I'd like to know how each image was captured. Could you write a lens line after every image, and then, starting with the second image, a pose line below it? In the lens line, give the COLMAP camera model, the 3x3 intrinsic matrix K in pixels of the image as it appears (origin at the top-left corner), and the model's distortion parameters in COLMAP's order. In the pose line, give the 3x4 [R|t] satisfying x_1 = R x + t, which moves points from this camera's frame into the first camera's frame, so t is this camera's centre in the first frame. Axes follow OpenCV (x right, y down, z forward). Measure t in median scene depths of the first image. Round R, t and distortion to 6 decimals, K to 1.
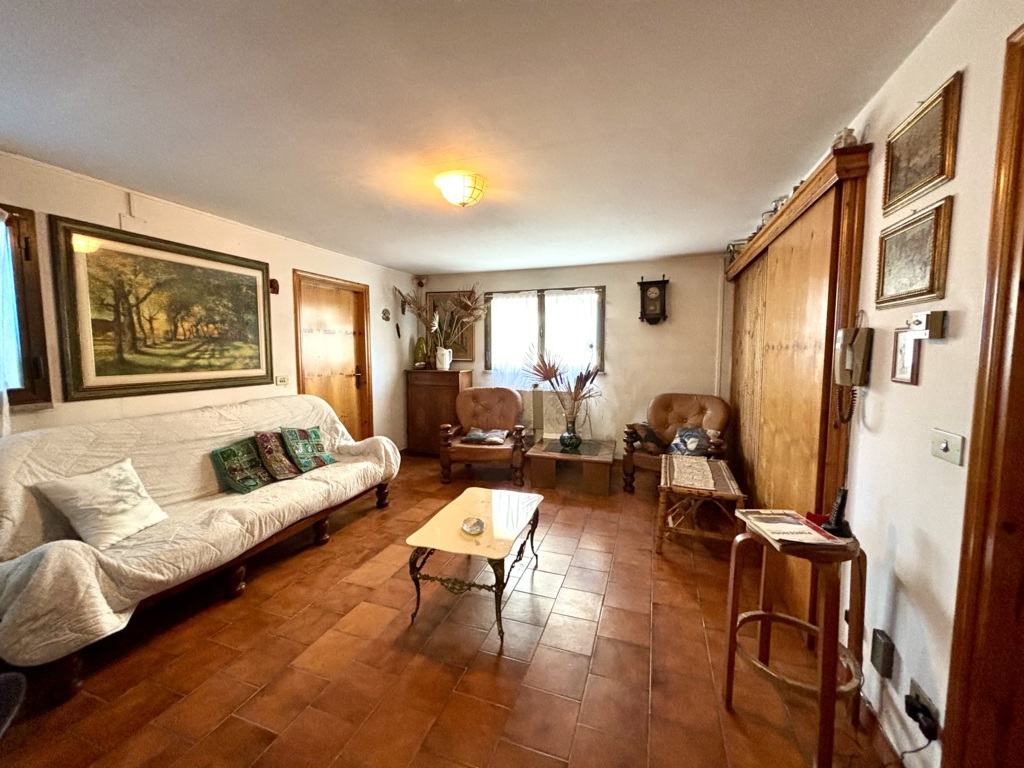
lens RADIAL K [[407.5, 0, 513.2], [0, 407.5, 382.7], [0, 0, 1]] dist [-0.001780, -0.000139]
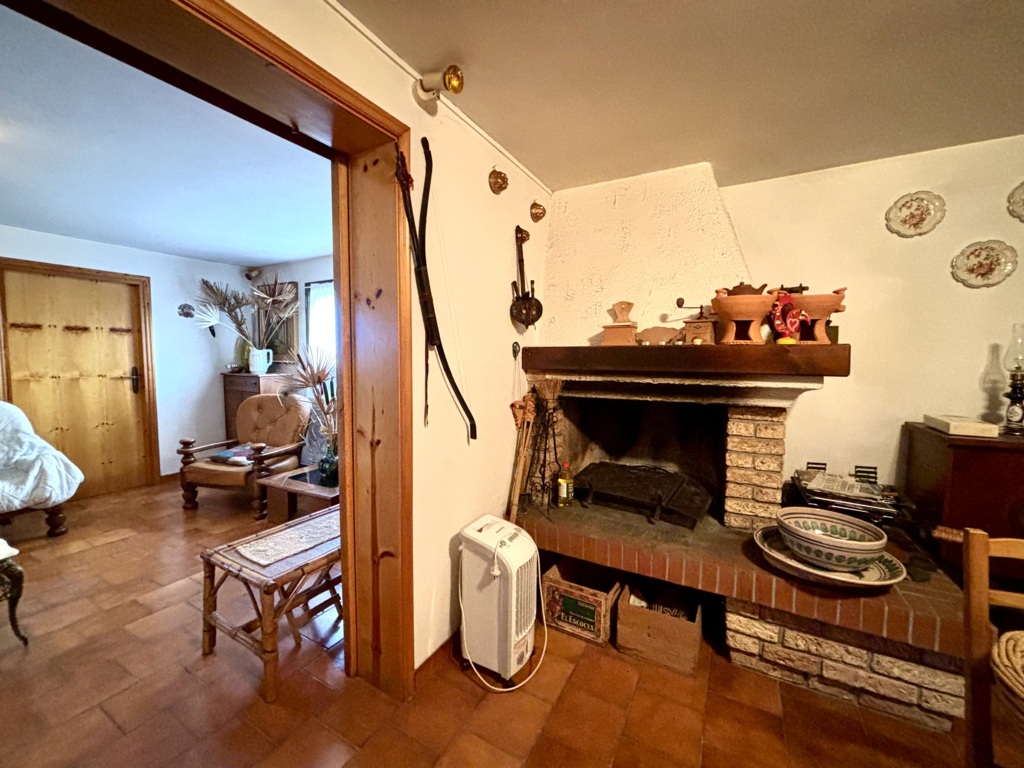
lens RADIAL K [[407.5, 0, 510.0], [0, 407.5, 384.2], [0, 0, 1]] dist [-0.001780, -0.000139]
pose [[0.981141, 0.015414, -0.192675, 0.567755], [-0.018500, 0.999728, -0.014225, -0.007358], [0.192404, 0.017521, 0.981159, 0.276527]]
